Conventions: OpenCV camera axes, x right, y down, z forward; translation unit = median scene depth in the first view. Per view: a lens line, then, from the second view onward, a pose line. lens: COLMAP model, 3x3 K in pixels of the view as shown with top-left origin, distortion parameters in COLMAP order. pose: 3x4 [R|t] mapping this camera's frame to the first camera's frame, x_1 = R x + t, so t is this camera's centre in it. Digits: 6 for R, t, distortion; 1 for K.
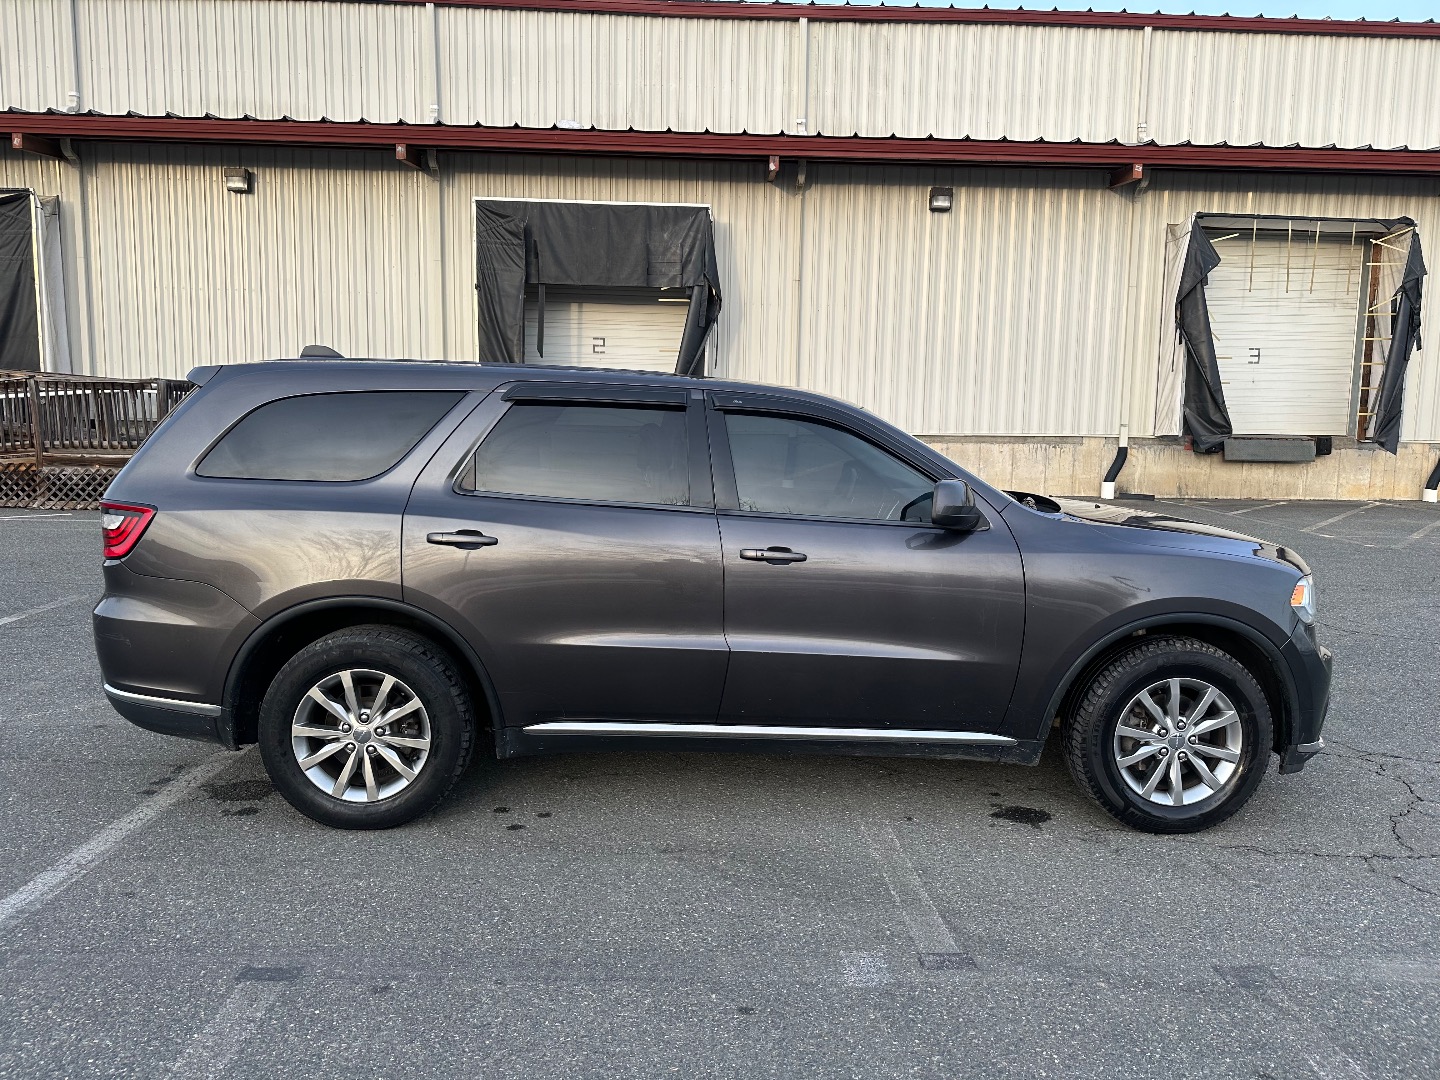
lens RADIAL K [[1022.5, 0, 720.0], [0, 1022.5, 540.0], [0, 0, 1]] dist [0.006013, 0.001288]
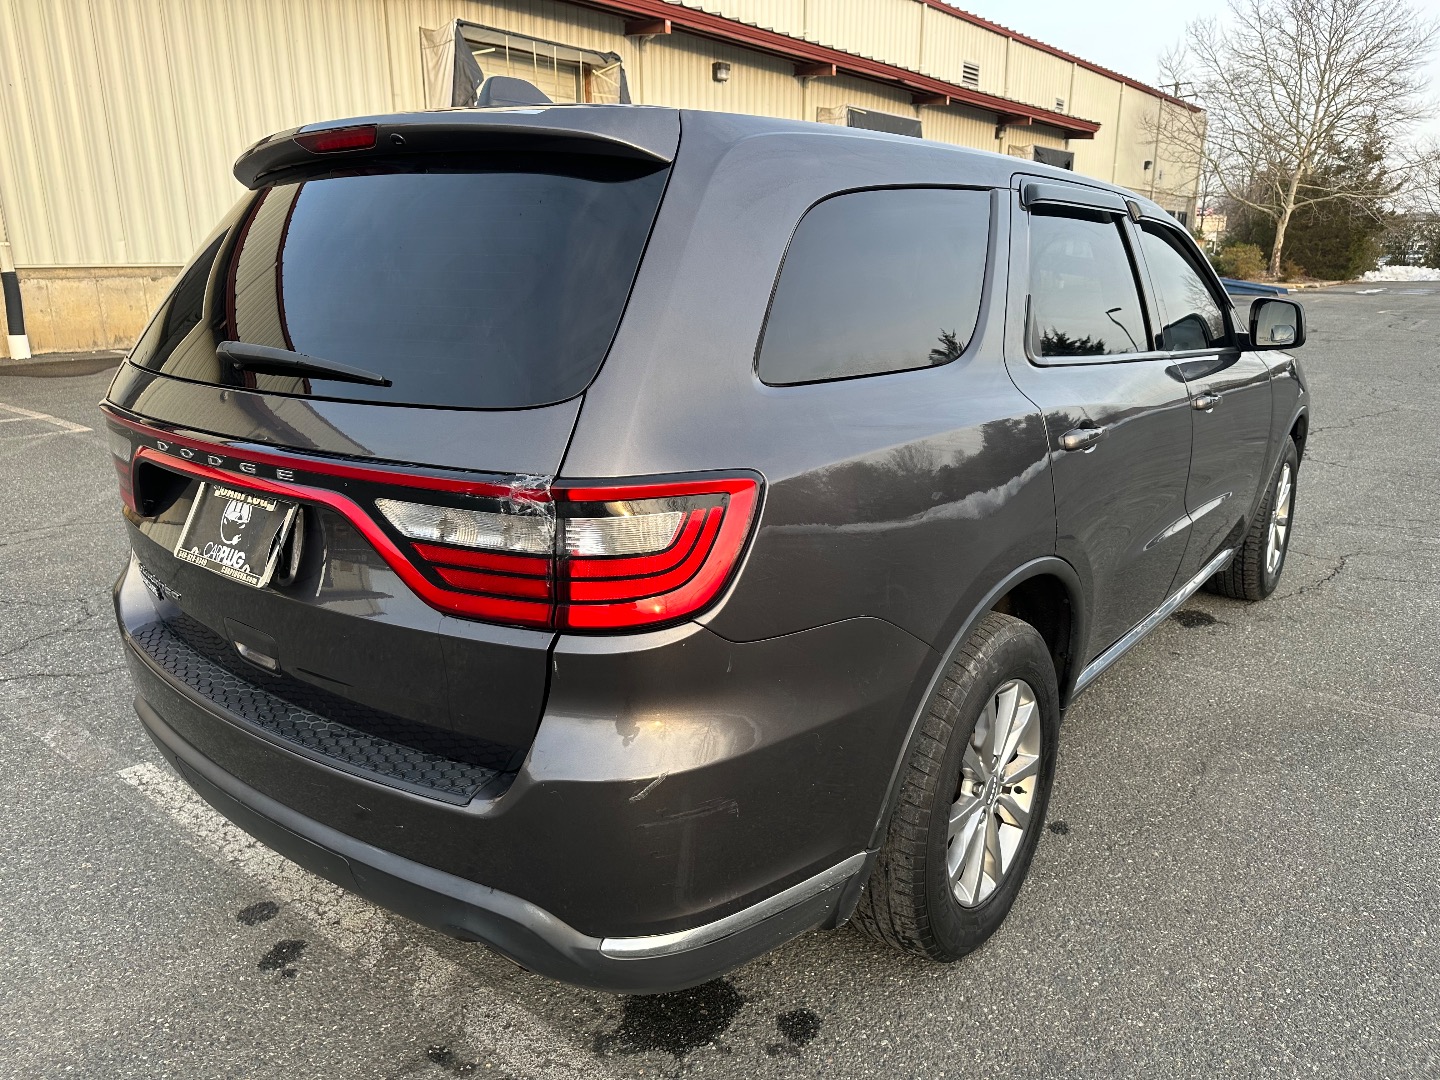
lens RADIAL K [[1022.5, 0, 720.0], [0, 1022.5, 540.0], [0, 0, 1]] dist [0.006013, 0.001288]
pose [[0.645655, -0.224820, 0.729784, -0.185509], [0.104009, 0.972664, 0.207624, -0.019777], [-0.756513, -0.058149, 0.651389, 0.161809]]
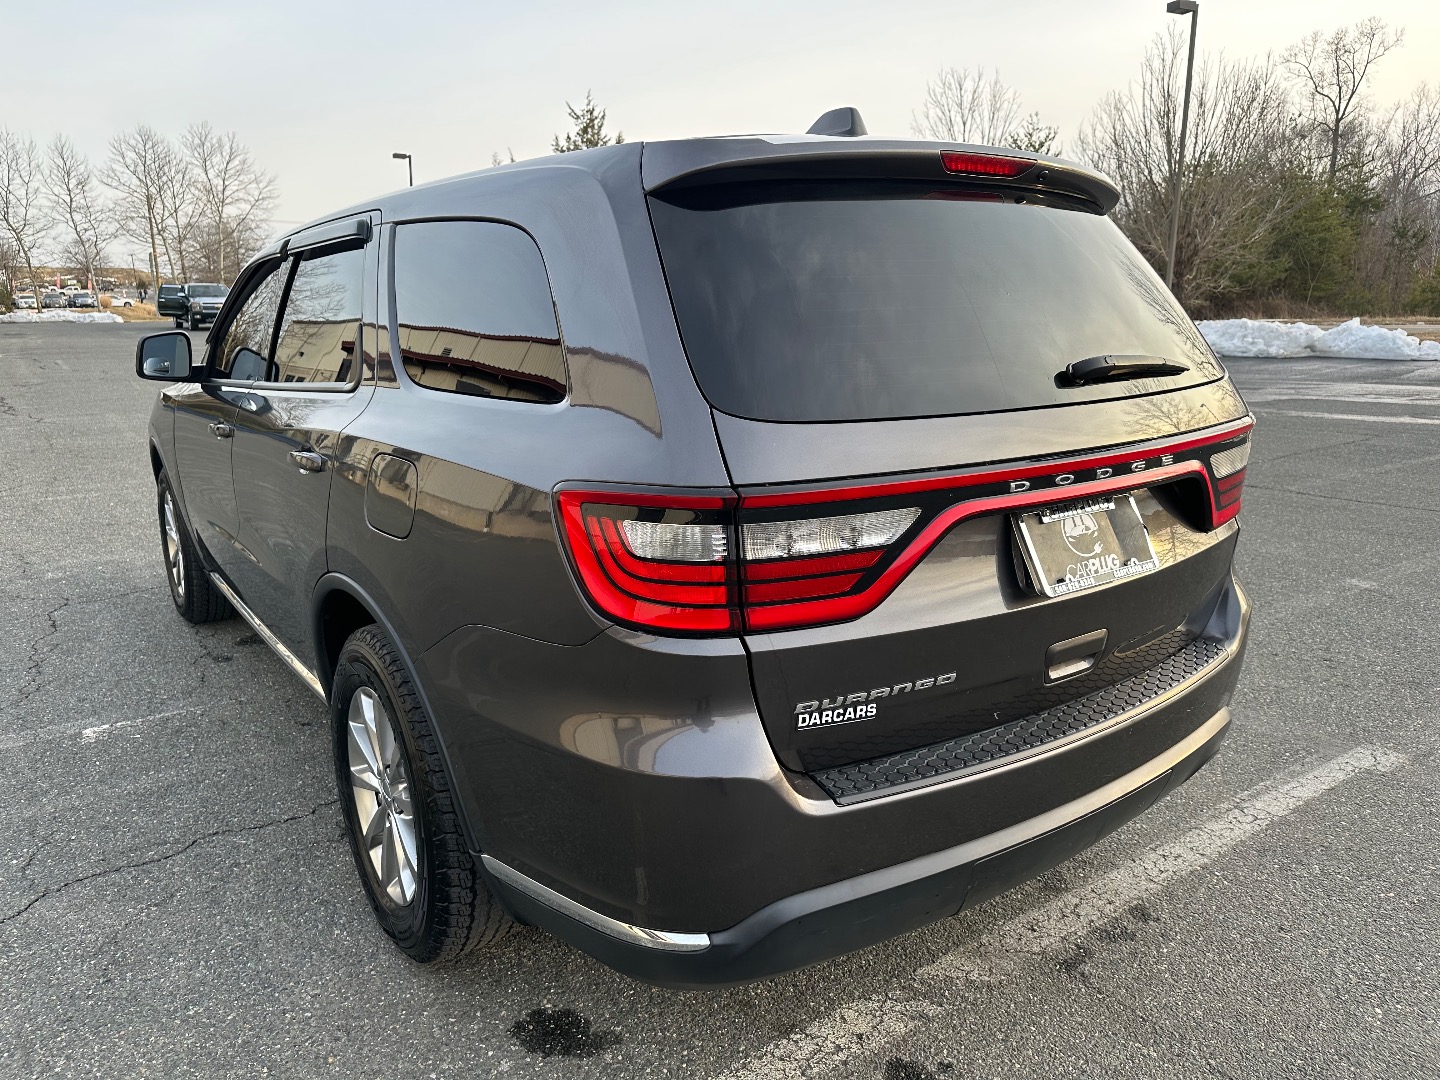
lens RADIAL K [[1022.5, 0, 720.0], [0, 1022.5, 540.0], [0, 0, 1]] dist [0.006013, 0.001288]
pose [[-0.552693, -0.213783, 0.805498, -0.205030], [0.084289, 0.947242, 0.309237, -0.039995], [-0.829112, 0.238808, -0.505514, 0.348205]]
